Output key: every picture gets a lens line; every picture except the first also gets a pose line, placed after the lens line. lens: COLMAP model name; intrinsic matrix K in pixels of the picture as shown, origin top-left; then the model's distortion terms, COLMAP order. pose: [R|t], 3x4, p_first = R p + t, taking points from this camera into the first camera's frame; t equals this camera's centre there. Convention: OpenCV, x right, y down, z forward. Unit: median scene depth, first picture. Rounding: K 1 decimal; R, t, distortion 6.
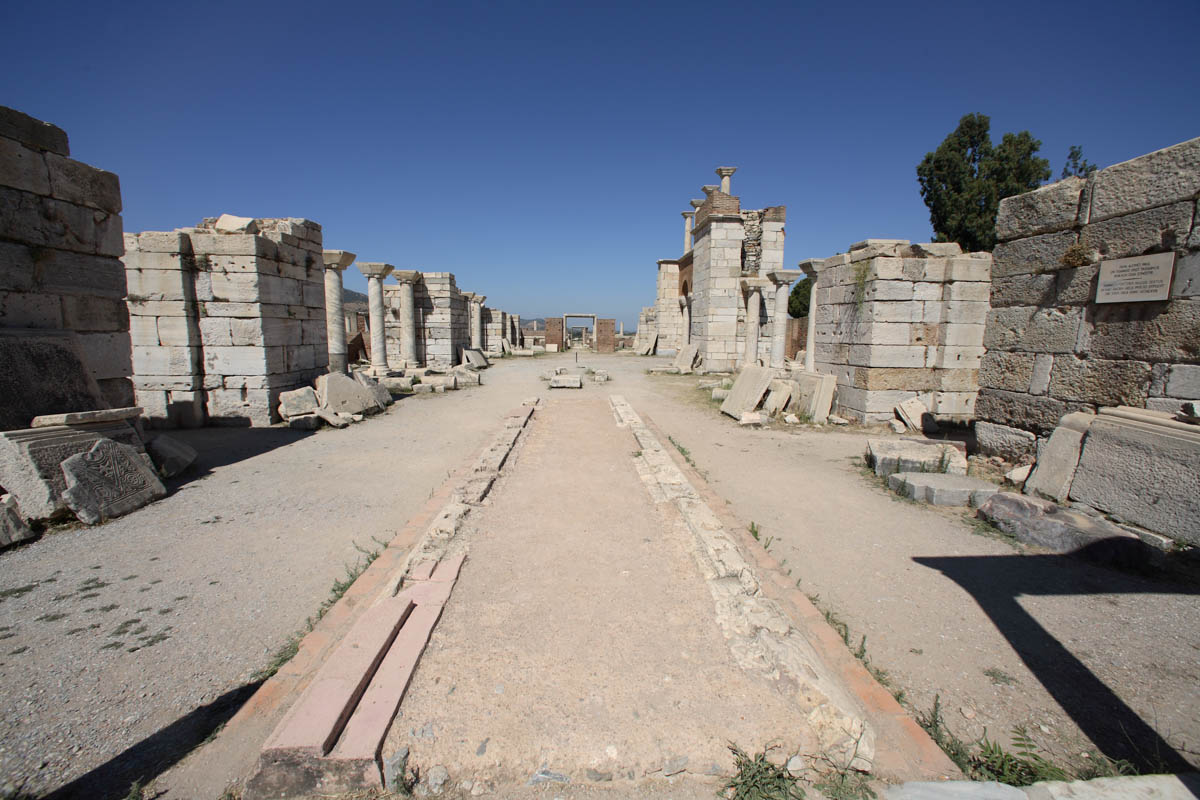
lens RADIAL K [[471.1, 0, 601.9], [0, 471.1, 392.3], [0, 0, 1]] dist [-0.021503, 0.000202]
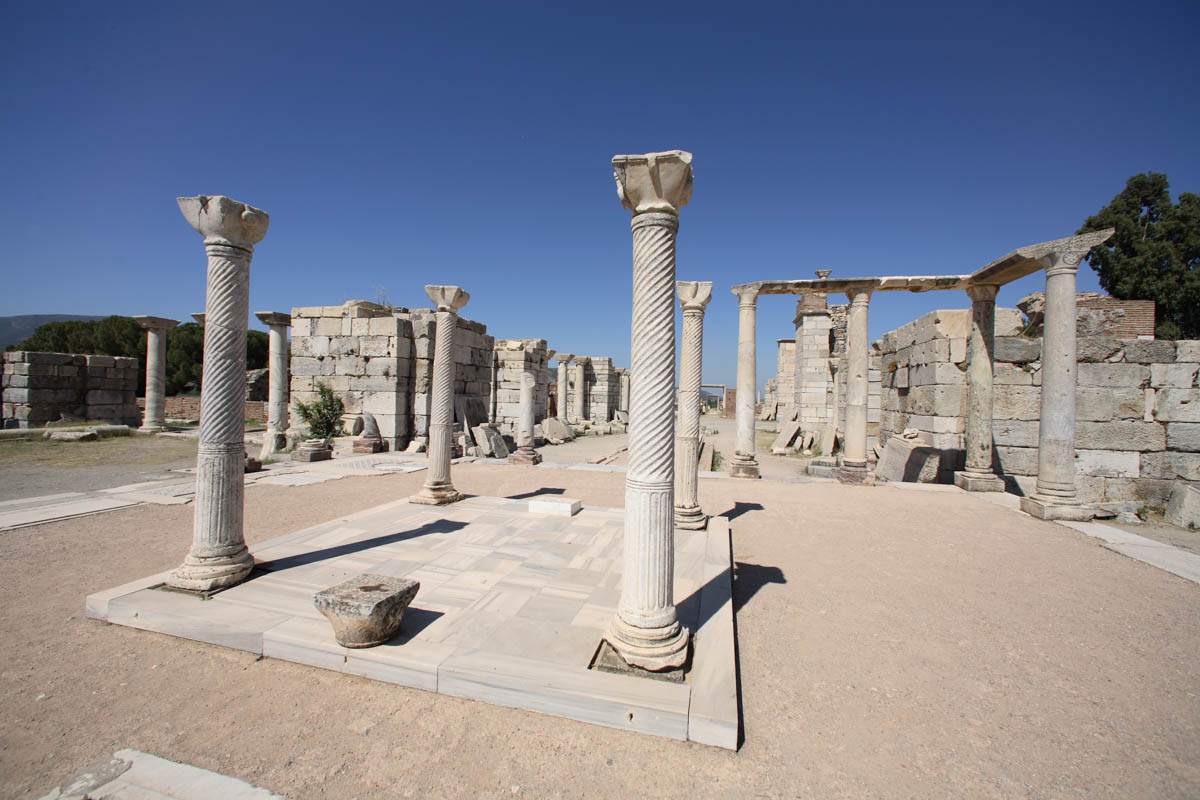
lens RADIAL K [[471.1, 0, 601.0], [0, 471.1, 396.4], [0, 0, 1]] dist [-0.021503, 0.000202]
pose [[0.951940, 0.011366, -0.306074, 0.099397], [-0.051860, 0.990864, -0.124498, 0.047066], [0.301863, 0.134388, 0.943832, -0.362588]]
